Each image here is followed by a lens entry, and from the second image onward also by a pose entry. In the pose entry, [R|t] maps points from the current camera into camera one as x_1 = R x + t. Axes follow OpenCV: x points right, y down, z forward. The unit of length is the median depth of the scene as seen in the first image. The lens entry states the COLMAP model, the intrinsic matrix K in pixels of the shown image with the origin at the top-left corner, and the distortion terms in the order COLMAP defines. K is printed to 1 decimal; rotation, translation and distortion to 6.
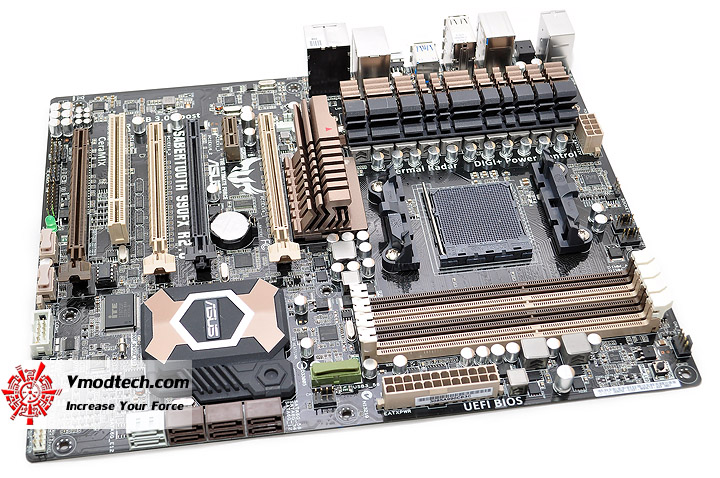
lens RADIAL K [[1128.0, 0, 341.0], [0, 1128.0, 239.1], [0, 0, 1]] dist [-0.014531, -0.004352]
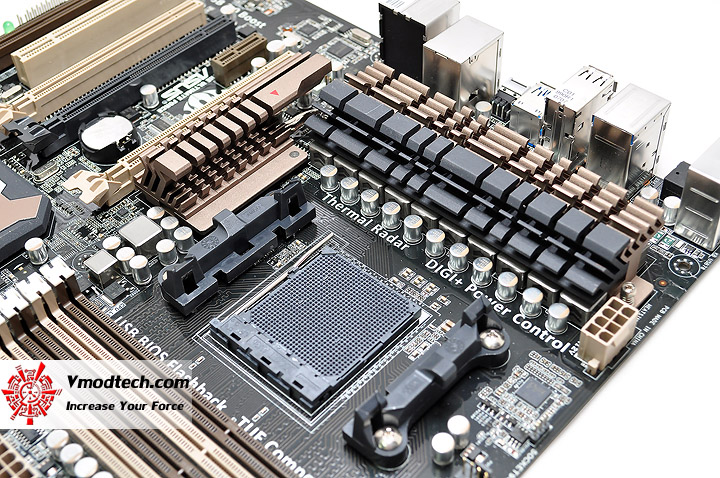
lens RADIAL K [[1014.6, 0, 360.0], [0, 1014.6, 239.0], [0, 0, 1]] dist [-0.019330, -0.024080]
pose [[0.634318, 0.542514, -0.550745, 0.426291], [-0.544468, 0.819257, 0.179926, -0.168718], [0.548814, 0.185732, 0.815050, 0.547493]]
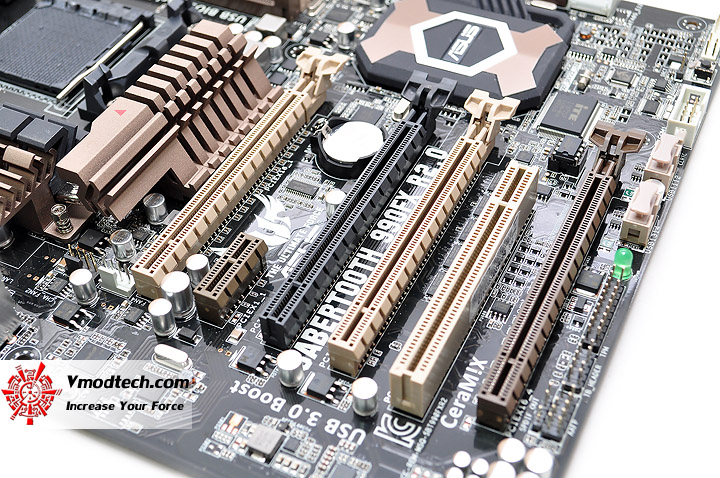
lens RADIAL K [[1014.6, 0, 360.0], [0, 1014.6, 239.0], [0, 0, 1]] dist [-0.019330, -0.024080]
pose [[-0.832421, -0.380760, 0.402612, -0.346034], [0.423216, 0.032184, 0.905457, -0.513815], [-0.357719, 0.924114, 0.134353, 0.971083]]
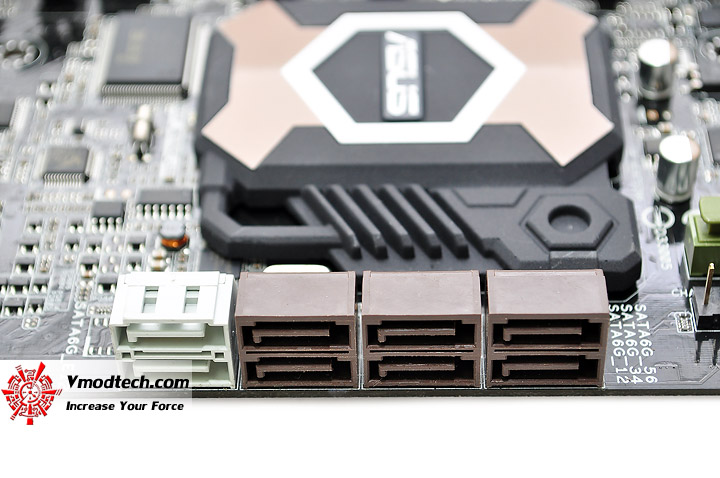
lens RADIAL K [[1629.4, 0, 360.0], [0, 1629.4, 239.0], [0, 0, 1]] dist [0.001084, 0.168346]
pose [[0.988463, 0.082802, -0.126823, -0.054454], [-0.091923, 0.993453, -0.067832, 0.144507], [0.120376, 0.078707, 0.989603, 0.463677]]
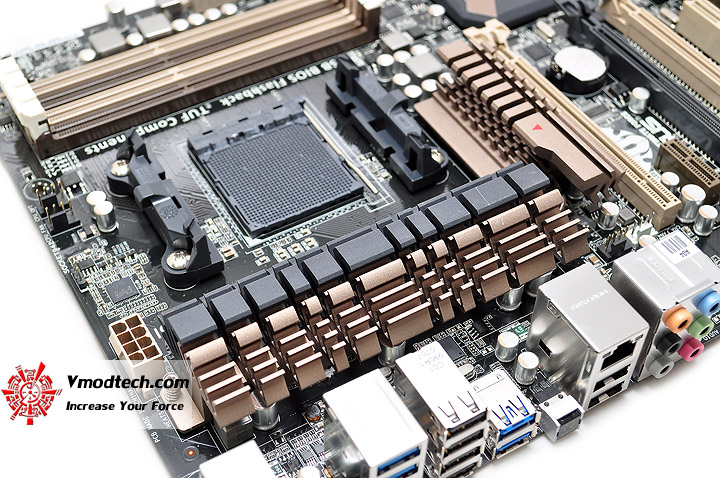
lens RADIAL K [[1057.2, 0, 360.0], [0, 1057.2, 239.0], [0, 0, 1]] dist [-0.010537, -0.038845]
pose [[-0.919187, 0.281064, -0.275860, 0.265295], [-0.300938, -0.049458, 0.952360, -0.645925], [0.254030, 0.958414, 0.130044, 0.981127]]
